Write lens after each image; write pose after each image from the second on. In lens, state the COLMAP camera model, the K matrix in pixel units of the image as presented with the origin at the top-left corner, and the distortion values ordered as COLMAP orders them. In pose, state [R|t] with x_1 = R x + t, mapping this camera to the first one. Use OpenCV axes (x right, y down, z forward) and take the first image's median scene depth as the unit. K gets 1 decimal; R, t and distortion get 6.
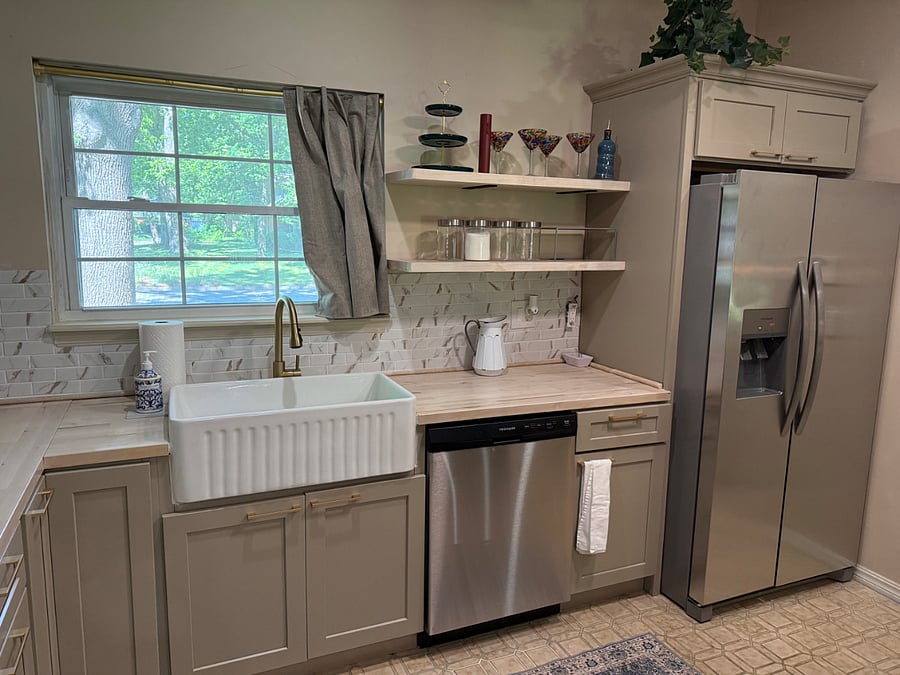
lens RADIAL K [[635.5, 0, 454.9], [0, 635.5, 343.0], [0, 0, 1]] dist [0.040040, -0.047065]
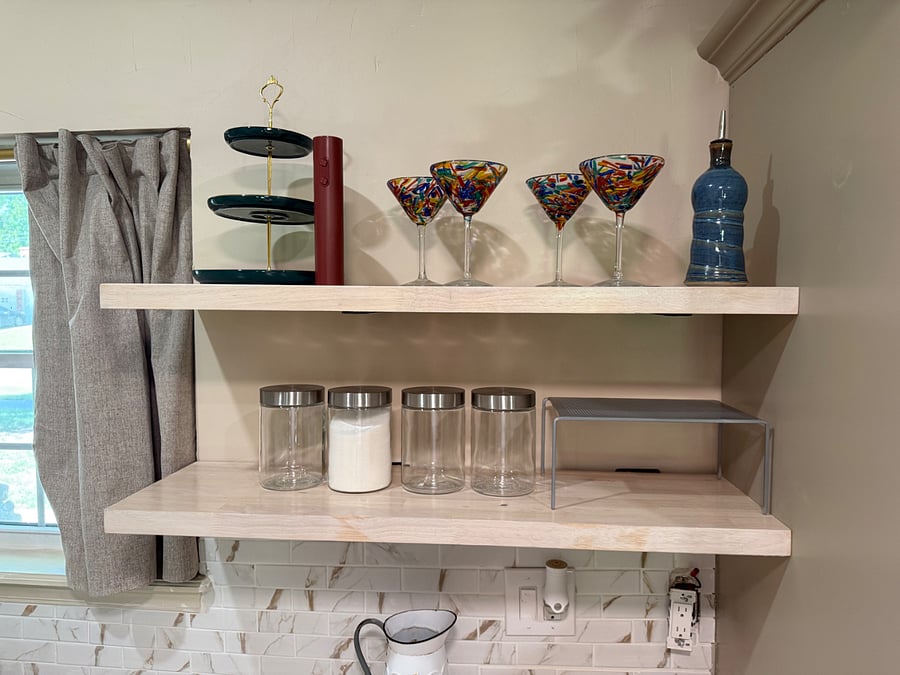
lens RADIAL K [[635.5, 0, 455.7], [0, 635.5, 331.6], [0, 0, 1]] dist [0.040040, -0.047065]
pose [[0.874212, 0.012827, -0.485374, 0.290962], [-0.072059, 0.992008, -0.103571, -0.193169], [0.480167, 0.125519, 0.868150, 0.670509]]
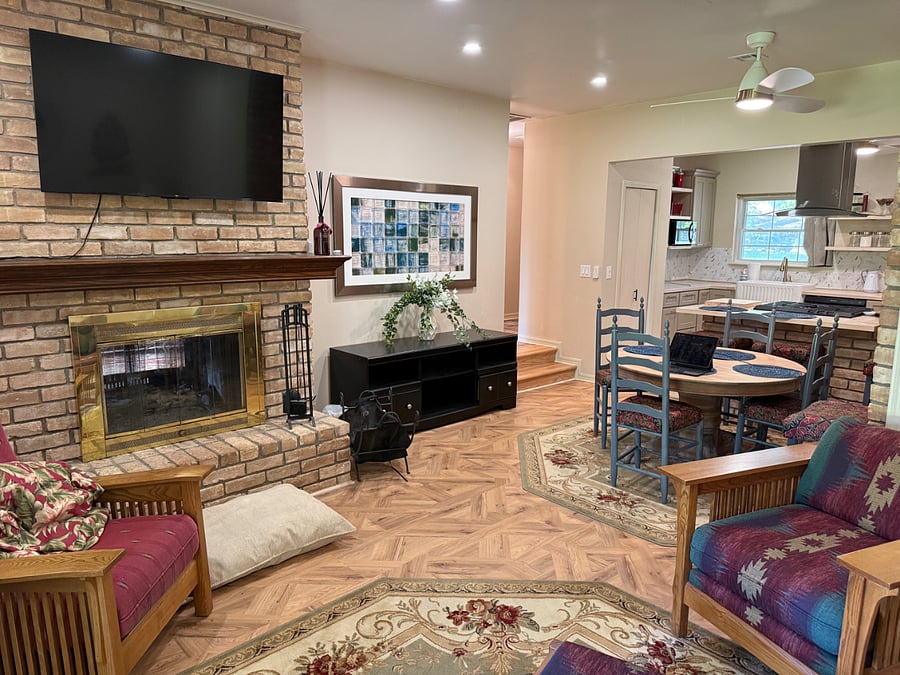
lens RADIAL K [[635.5, 0, 458.3], [0, 635.5, 344.4], [0, 0, 1]] dist [0.040040, -0.047065]
pose [[0.324084, 0.147191, -0.934507, 2.071752], [-0.161925, 0.981875, 0.098496, 0.284157], [0.932067, 0.119399, 0.342044, -1.469610]]
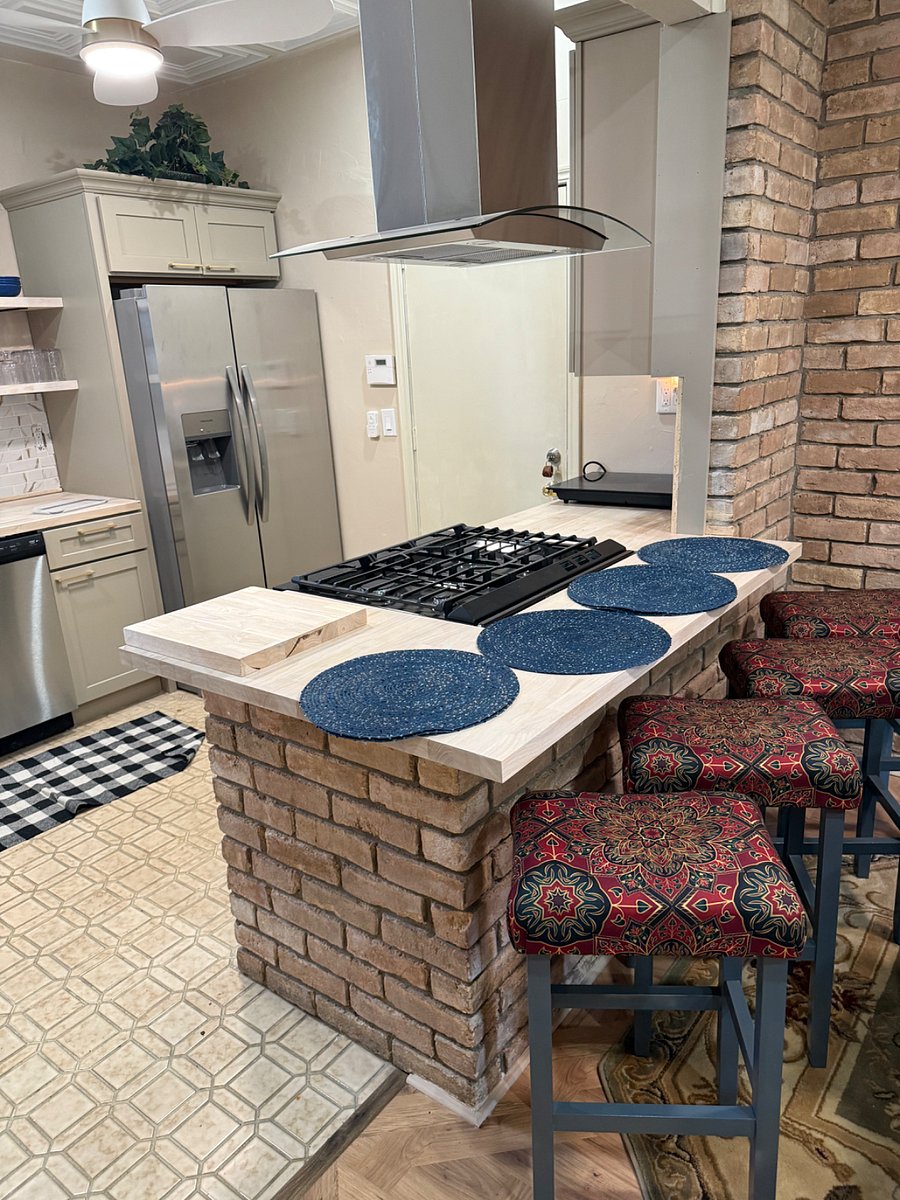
lens RADIAL K [[847.4, 0, 454.0], [0, 847.4, 607.3], [0, 0, 1]] dist [0.040040, -0.047065]
pose [[0.874394, -0.205915, 0.439357, 0.131498], [0.150010, 0.975847, 0.158808, 0.100327], [-0.461446, -0.072952, 0.884164, -0.502179]]
